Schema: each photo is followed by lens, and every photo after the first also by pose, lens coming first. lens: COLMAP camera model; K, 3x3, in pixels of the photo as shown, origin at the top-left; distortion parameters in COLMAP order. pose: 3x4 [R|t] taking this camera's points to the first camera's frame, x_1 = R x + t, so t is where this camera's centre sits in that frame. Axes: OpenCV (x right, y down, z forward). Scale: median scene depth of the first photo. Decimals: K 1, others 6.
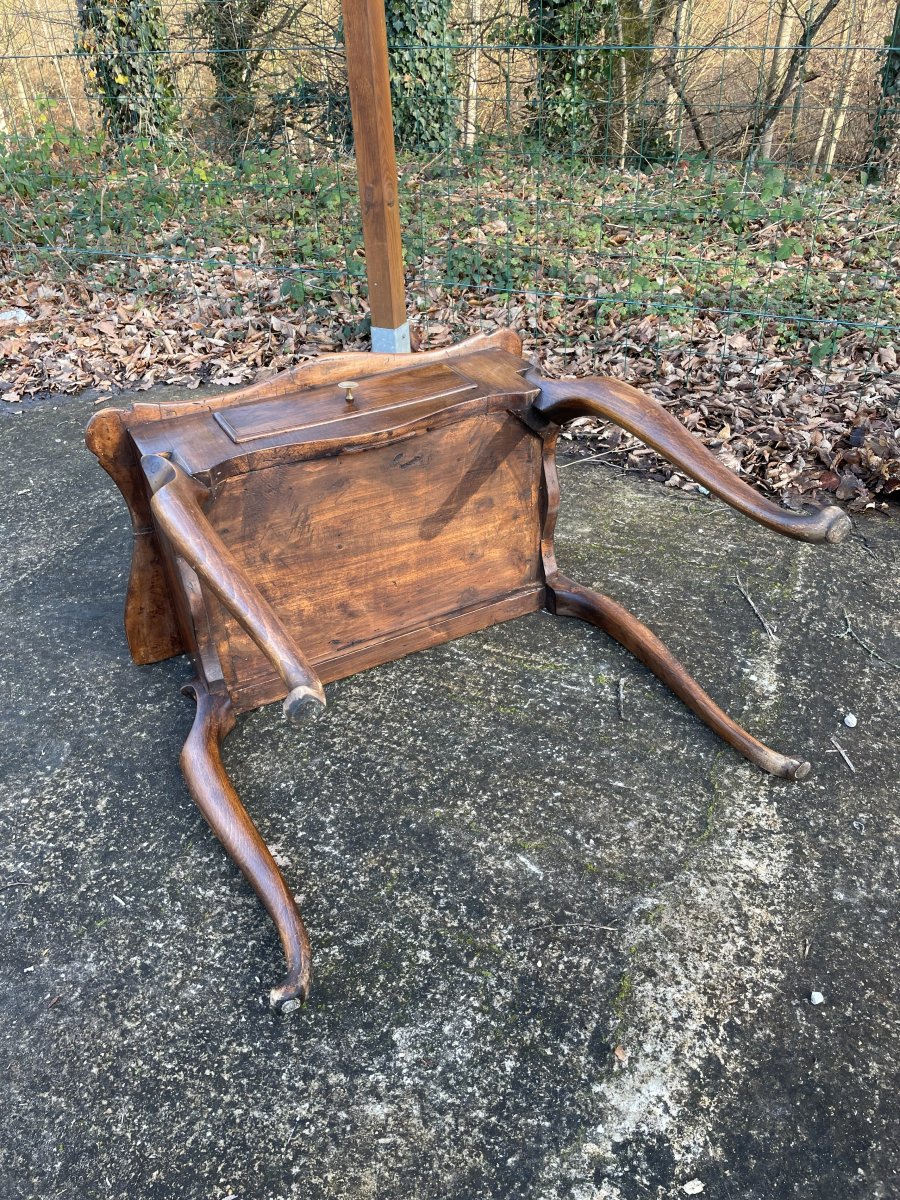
lens RADIAL K [[909.7, 0, 448.5], [0, 909.7, 597.2], [0, 0, 1]] dist [0.087962, -0.121271]
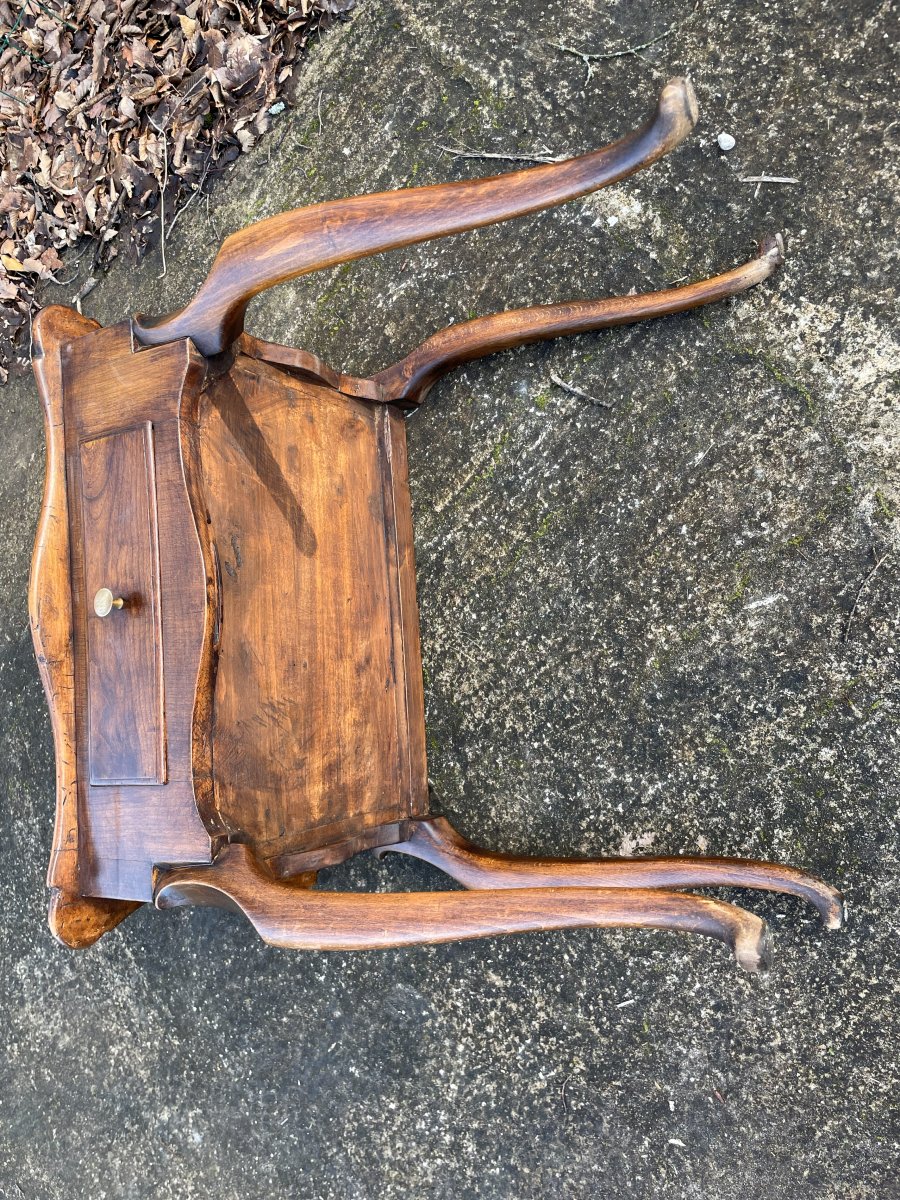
lens RADIAL K [[909.7, 0, 454.8], [0, 909.7, 609.9], [0, 0, 1]] dist [0.087962, -0.121271]
pose [[0.361014, -0.924720, -0.120672, 0.067922], [0.848861, 0.272271, 0.453104, -0.317574], [-0.386139, -0.266011, 0.883252, 0.262618]]
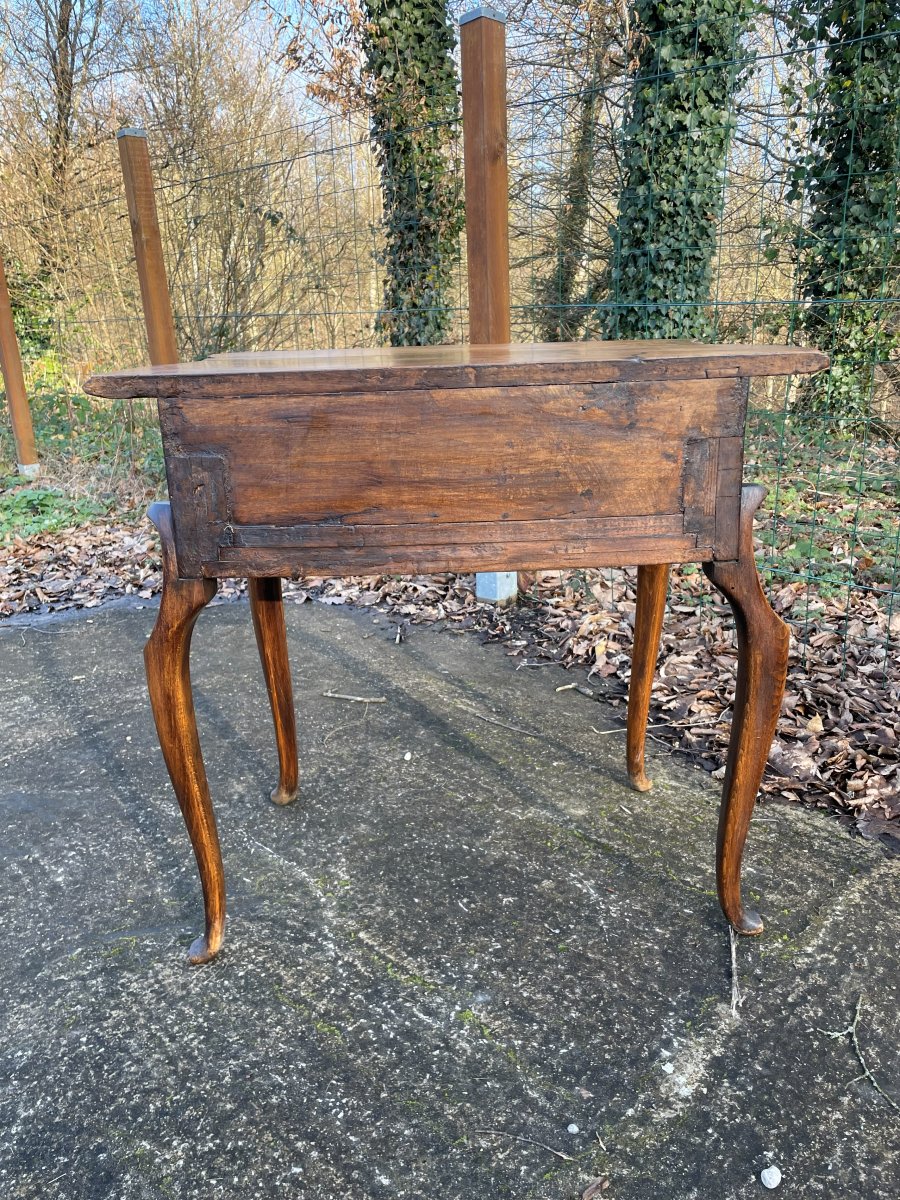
lens RADIAL K [[909.7, 0, 445.8], [0, 909.7, 590.7], [0, 0, 1]] dist [0.087962, -0.121271]
pose [[0.940923, 0.105739, -0.321688, 0.379105], [-0.187394, 0.953863, -0.234584, -0.064958], [0.282041, 0.281008, 0.917326, 0.215003]]
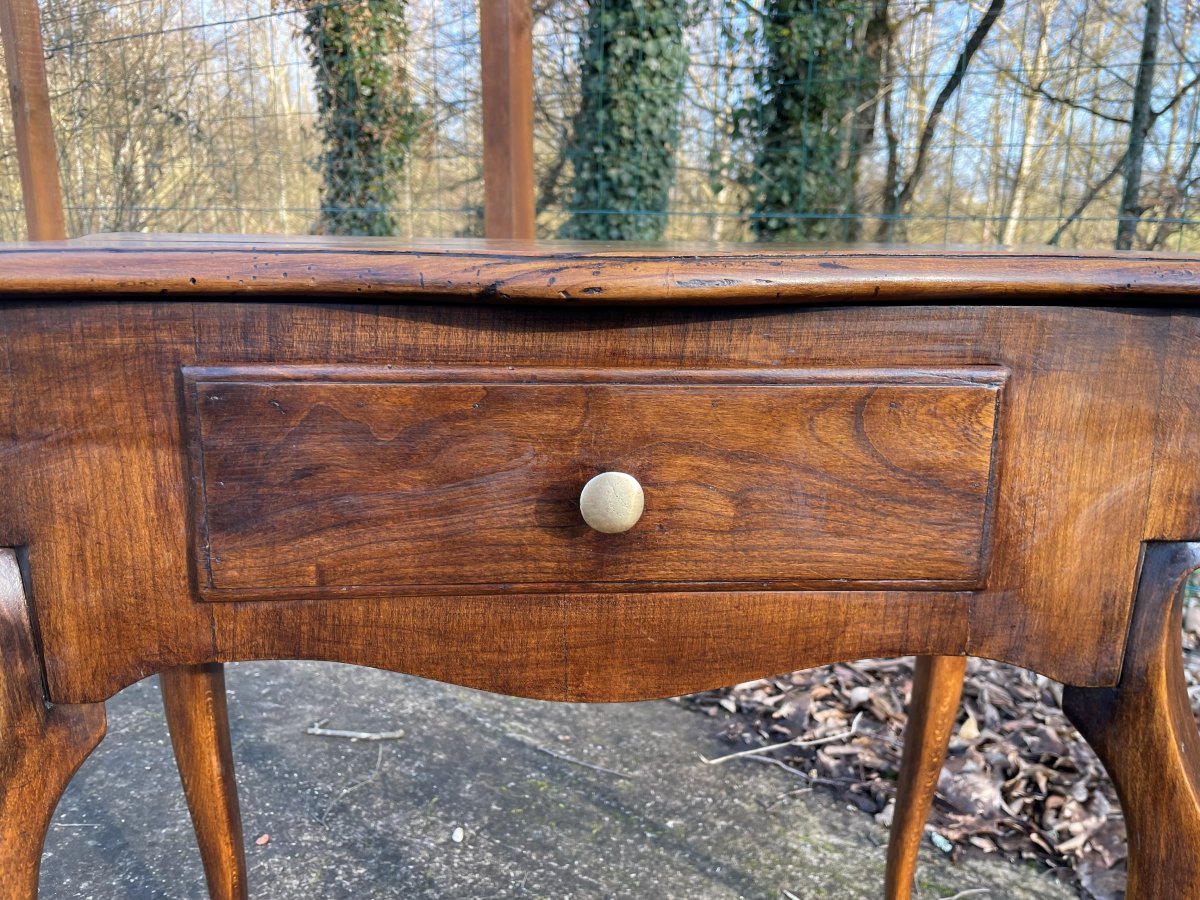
lens RADIAL K [[909.7, 0, 609.5], [0, 909.7, 441.1], [0, 0, 1]] dist [0.087962, -0.121271]
pose [[0.994624, 0.069992, -0.076313, 0.132531], [-0.092220, 0.933918, -0.345387, -0.190328], [0.047096, 0.350567, 0.935353, 0.487368]]
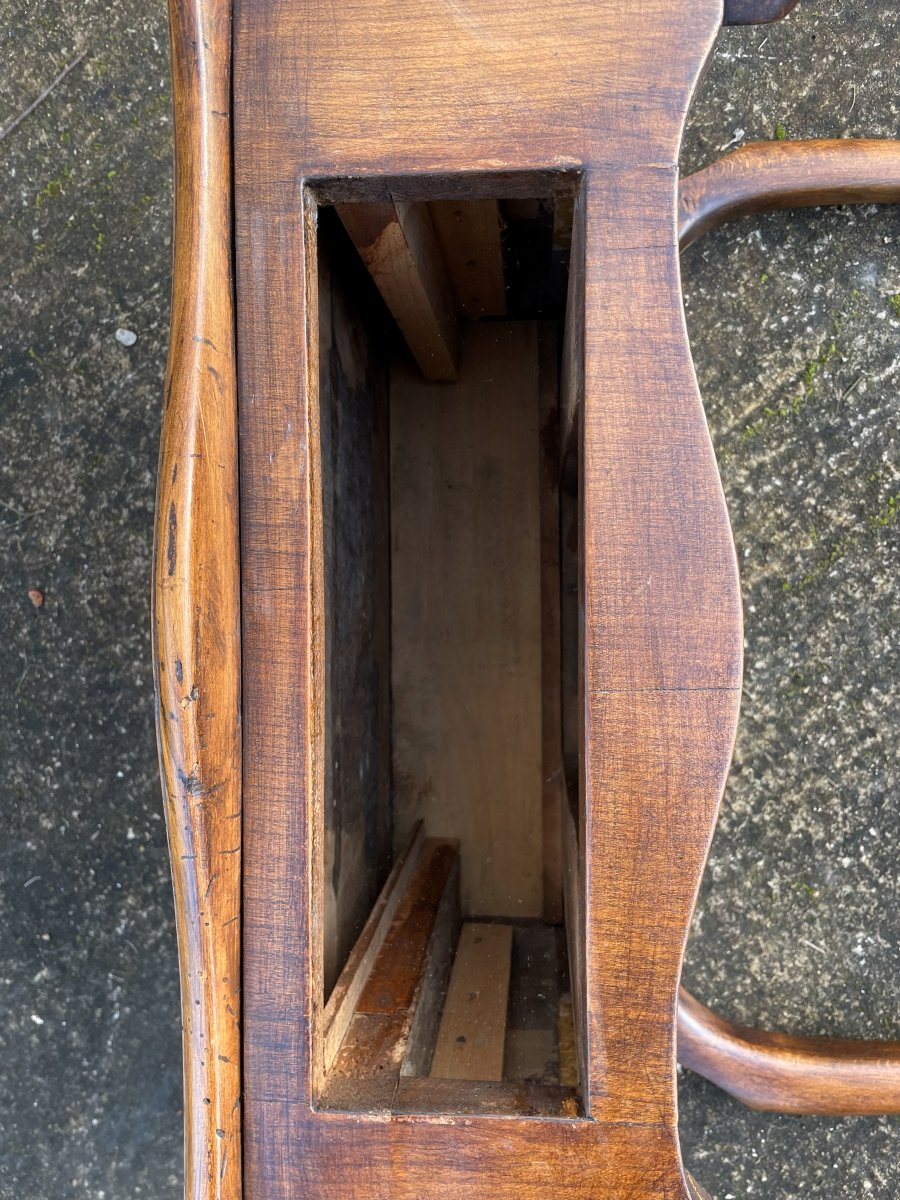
lens RADIAL K [[909.7, 0, 419.3], [0, 909.7, 595.6], [0, 0, 1]] dist [0.087962, -0.121271]
pose [[0.464622, -0.885447, -0.010525, -0.099323], [0.566438, 0.288050, 0.772124, -0.431587], [-0.680643, -0.364708, 0.635384, 0.845234]]
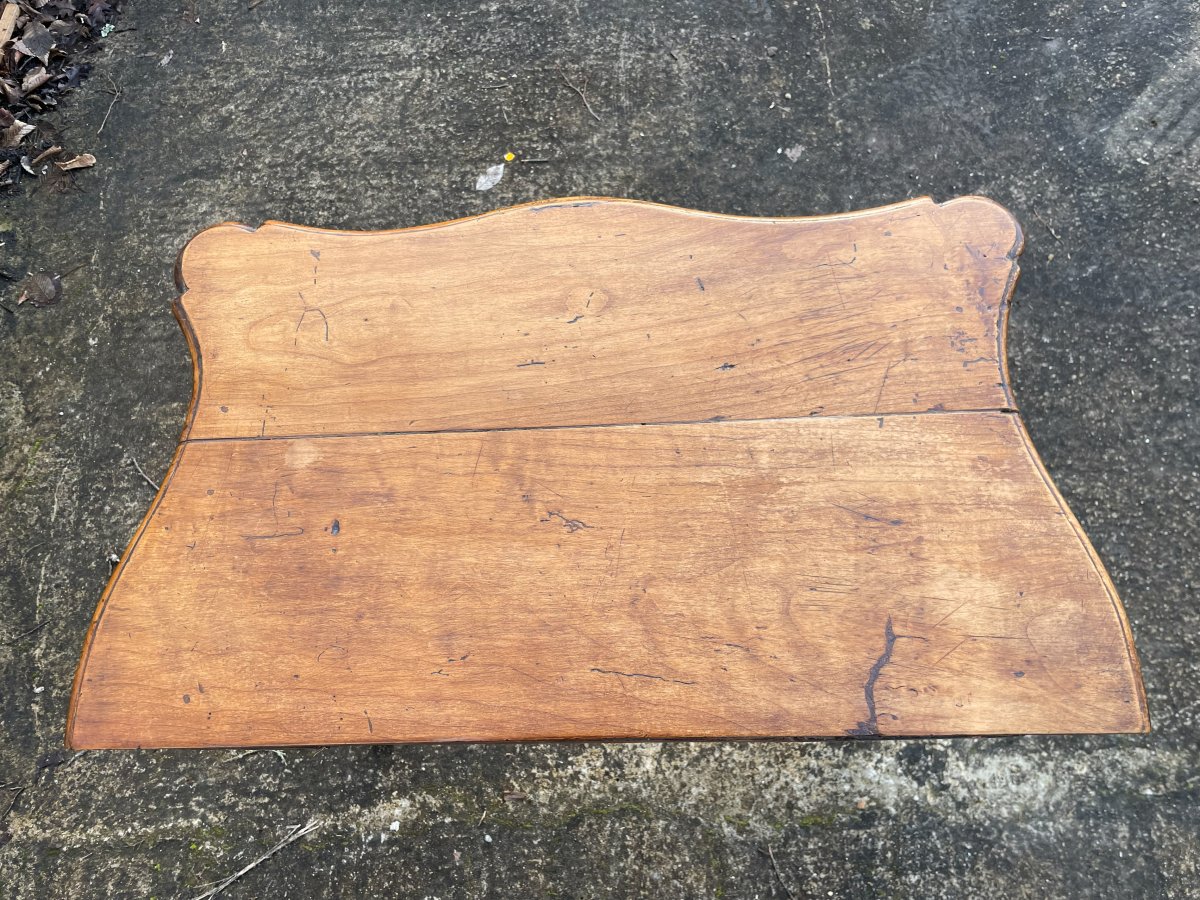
lens RADIAL K [[909.7, 0, 610.2], [0, 909.7, 454.1], [0, 0, 1]] dist [0.087962, -0.121271]
pose [[-0.488103, -0.811813, 0.320491, 0.245483], [0.521305, 0.023335, 0.853051, -0.625996], [-0.699997, 0.583451, 0.411813, 0.264770]]
